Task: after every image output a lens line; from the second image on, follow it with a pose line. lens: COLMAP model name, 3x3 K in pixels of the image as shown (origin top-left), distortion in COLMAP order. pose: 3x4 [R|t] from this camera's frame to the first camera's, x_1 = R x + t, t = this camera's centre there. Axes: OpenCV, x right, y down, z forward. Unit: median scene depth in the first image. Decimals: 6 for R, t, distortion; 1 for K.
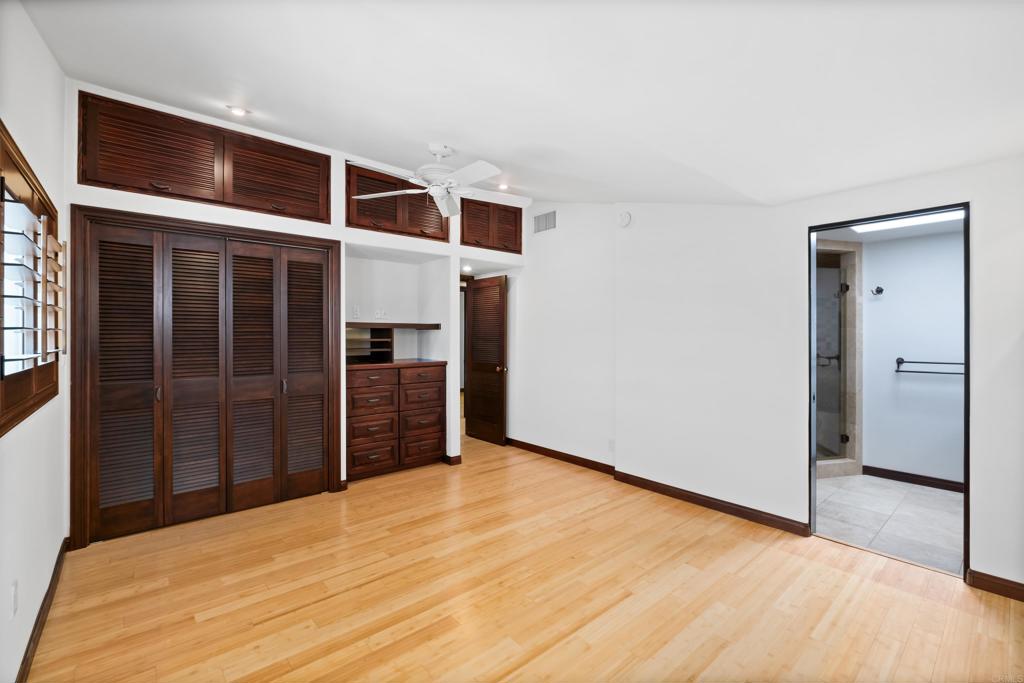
lens RADIAL K [[442.6, 0, 510.5], [0, 442.6, 339.0], [0, 0, 1]] dist [-0.006043, -0.000519]
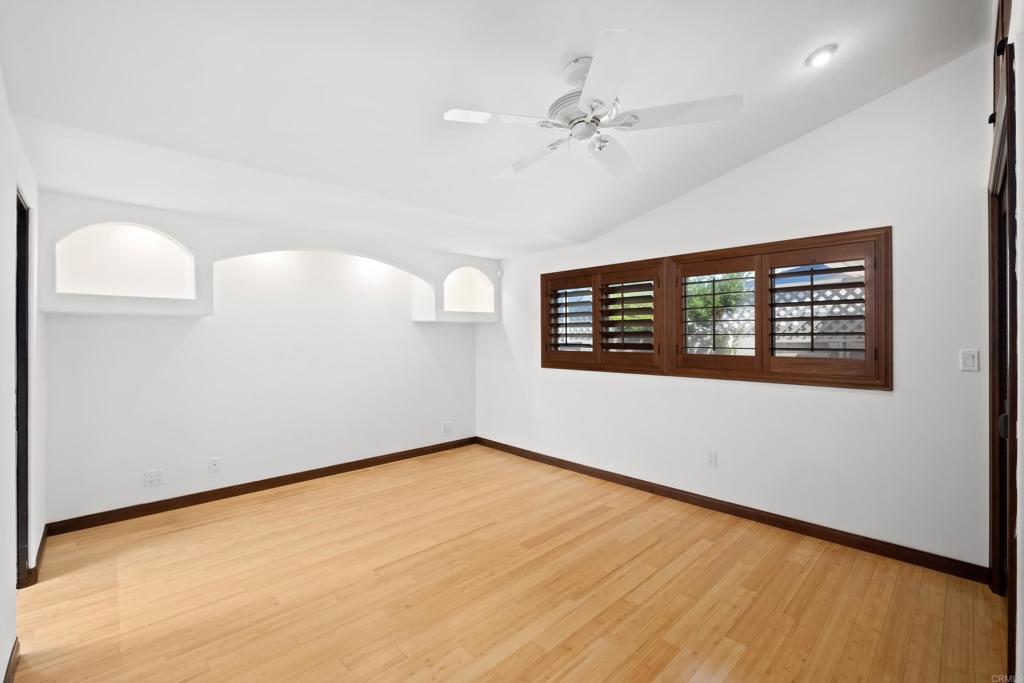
lens RADIAL K [[442.6, 0, 512.3], [0, 442.6, 338.3], [0, 0, 1]] dist [-0.006043, -0.000519]
pose [[-0.998264, -0.000077, -0.058904, -0.007933], [-0.000441, 0.999981, 0.006163, -0.017845], [0.058903, 0.006178, -0.998245, 2.036382]]
